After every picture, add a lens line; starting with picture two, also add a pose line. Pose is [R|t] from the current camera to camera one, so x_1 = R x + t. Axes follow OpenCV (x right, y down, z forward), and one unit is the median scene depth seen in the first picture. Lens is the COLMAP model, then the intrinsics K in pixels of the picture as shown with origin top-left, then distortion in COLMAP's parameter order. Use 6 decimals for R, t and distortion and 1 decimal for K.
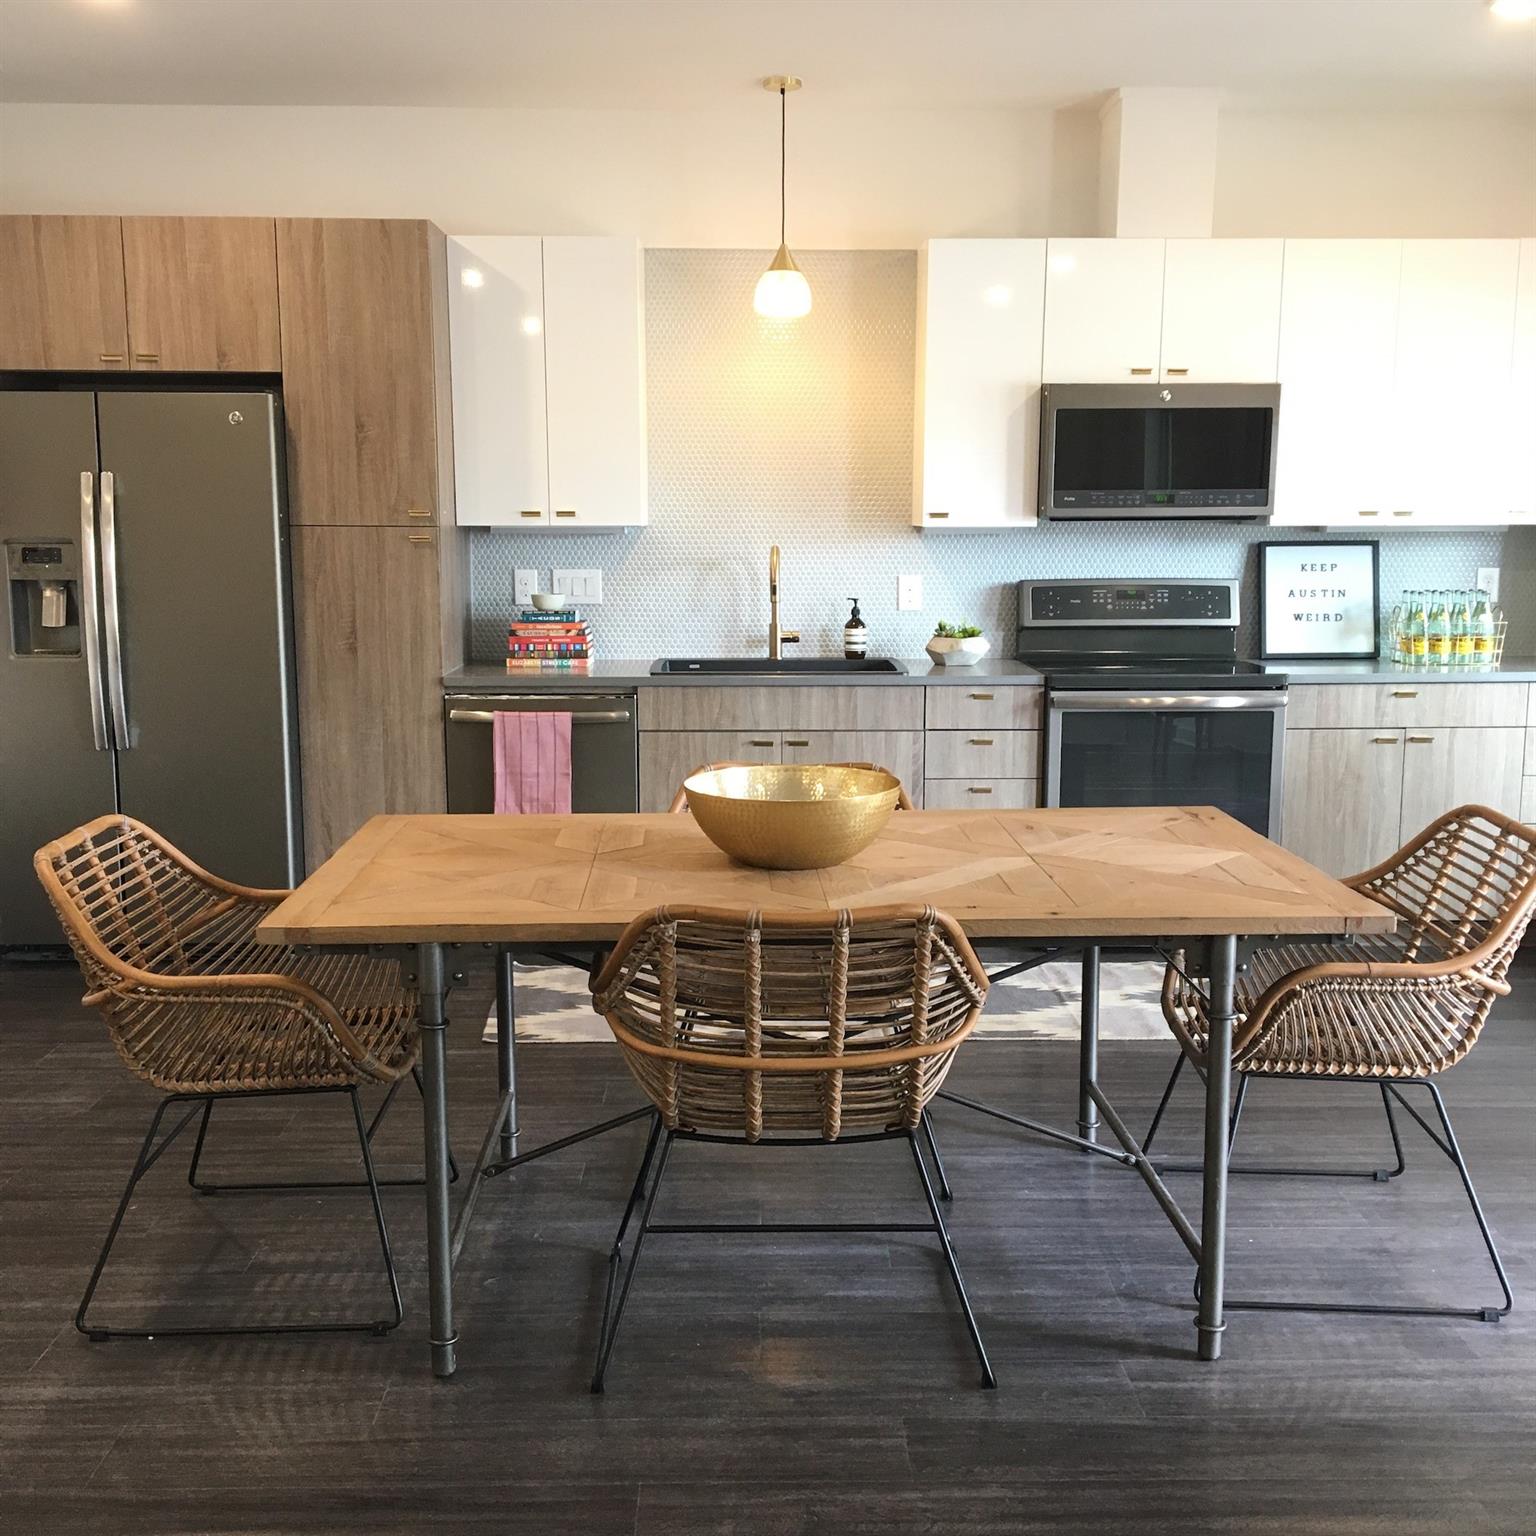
lens RADIAL K [[1720.3, 0, 767.8], [0, 1720.3, 773.3], [0, 0, 1]] dist [0.131867, -0.273910]
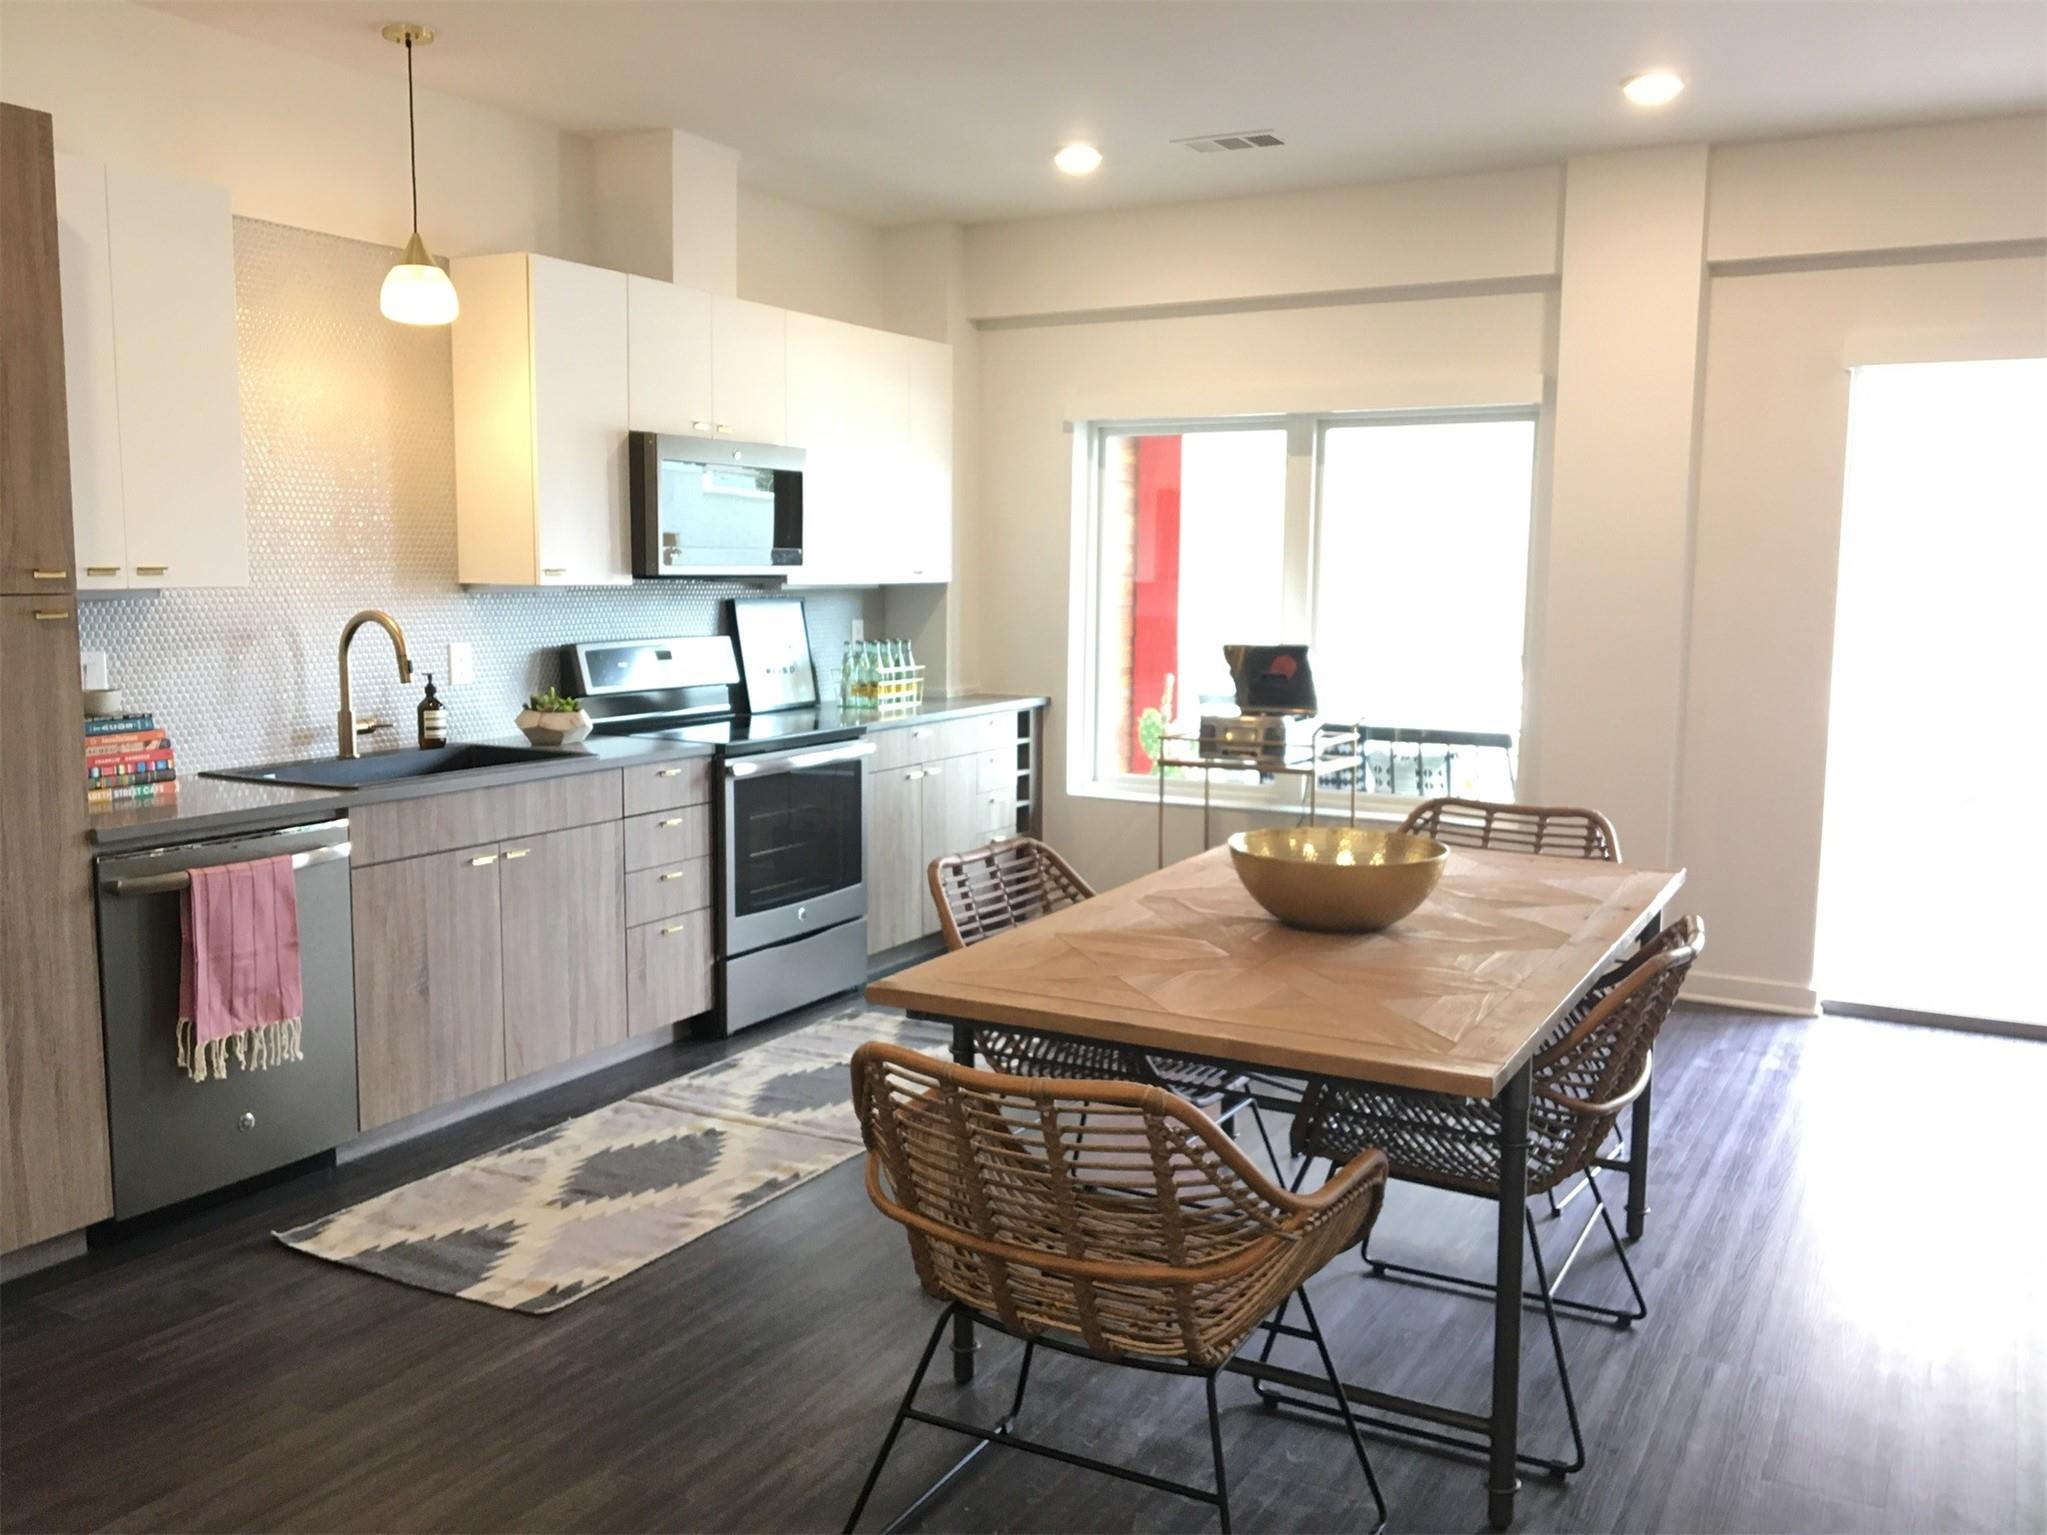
lens RADIAL K [[1728.6, 0, 1027.4], [0, 1728.6, 762.8], [0, 0, 1]] dist [0.110711, -0.193623]
pose [[0.502547, -0.097026, 0.859088, -0.560499], [0.124032, 0.991495, 0.039424, -0.062366], [-0.855606, 0.086742, 0.510307, 0.375005]]
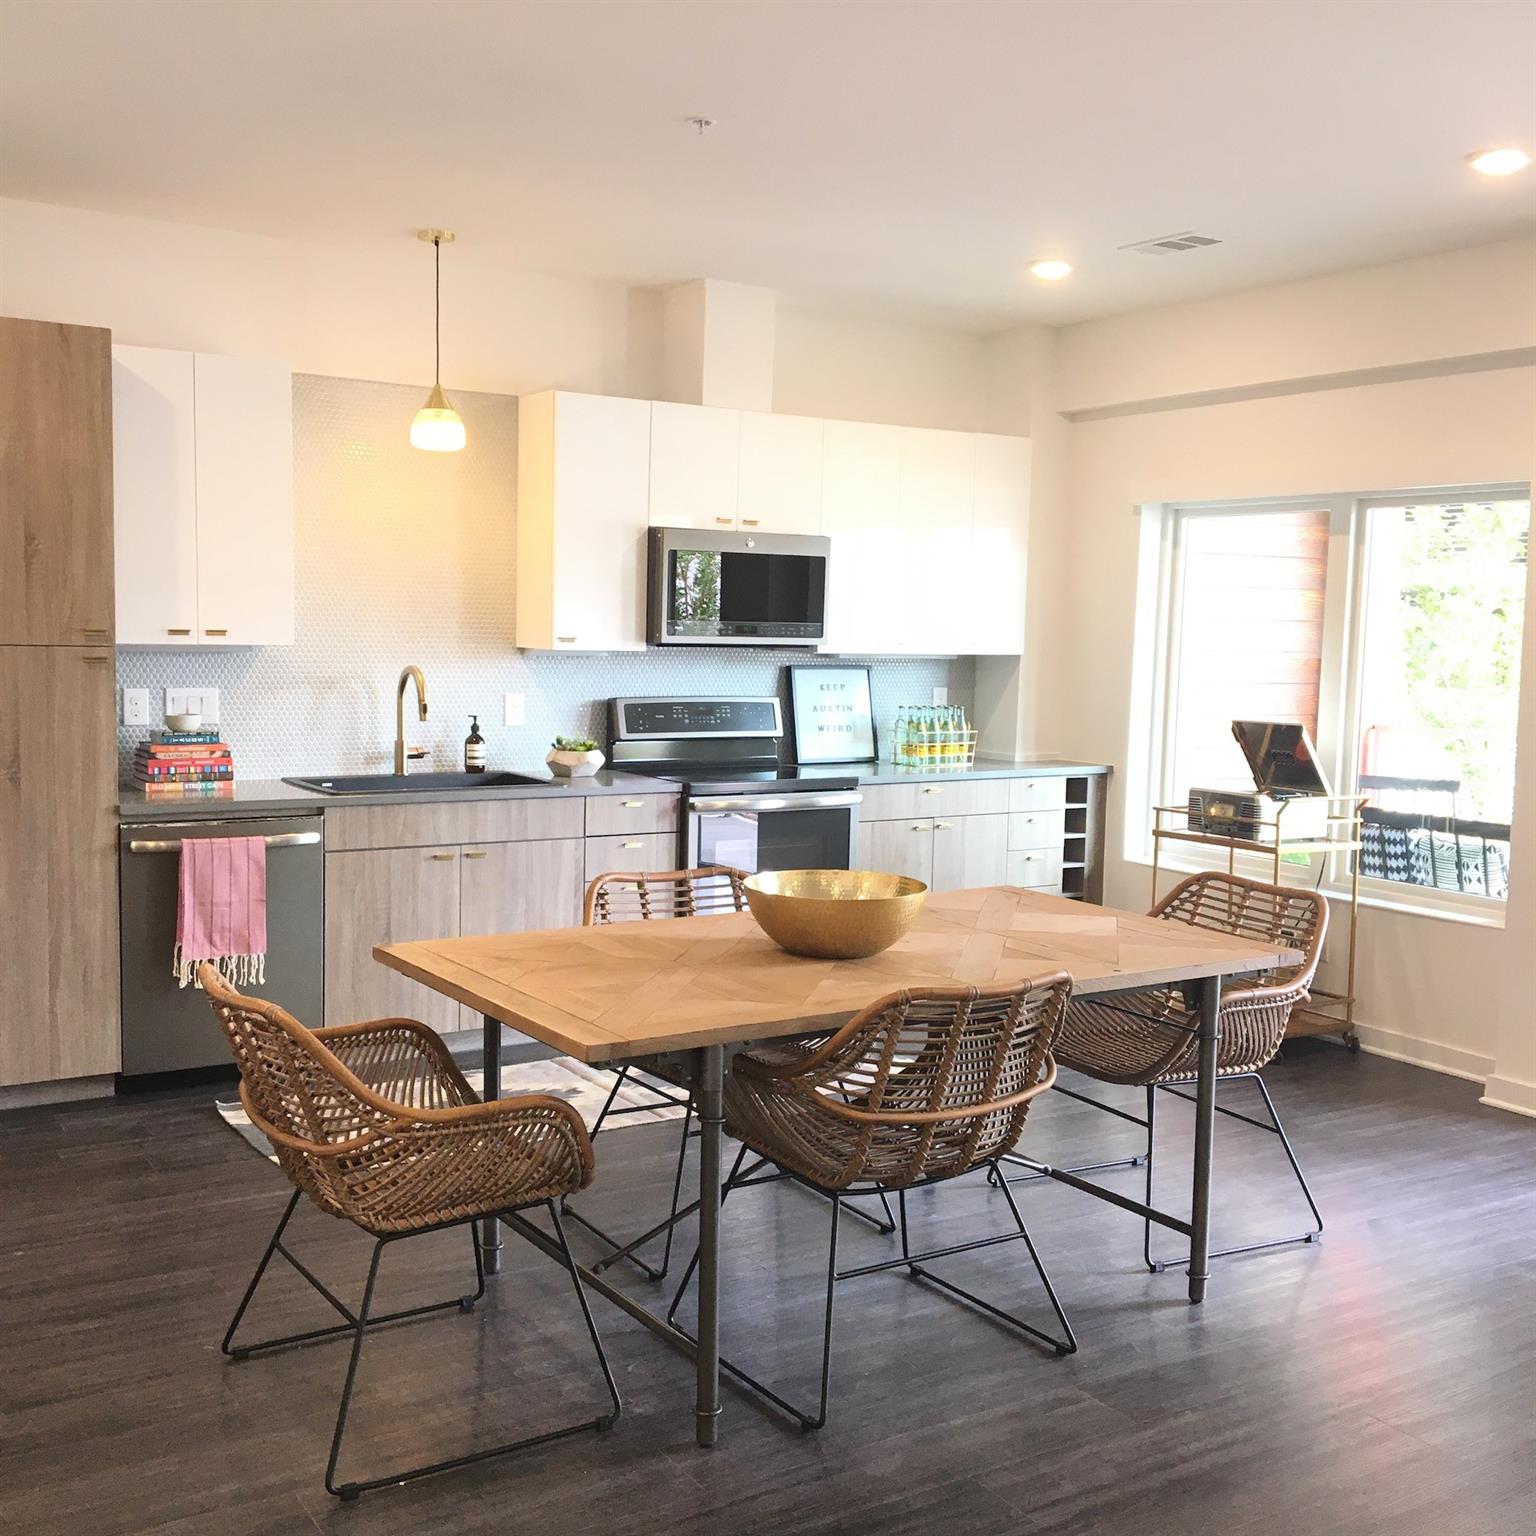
lens RADIAL K [[1720.3, 0, 767.8], [0, 1720.3, 773.3], [0, 0, 1]] dist [0.131867, -0.273910]
pose [[0.853395, -0.028170, 0.520502, -0.375588], [0.057283, 0.997559, -0.039931, -0.015146], [-0.518107, 0.063893, 0.852926, 0.011746]]
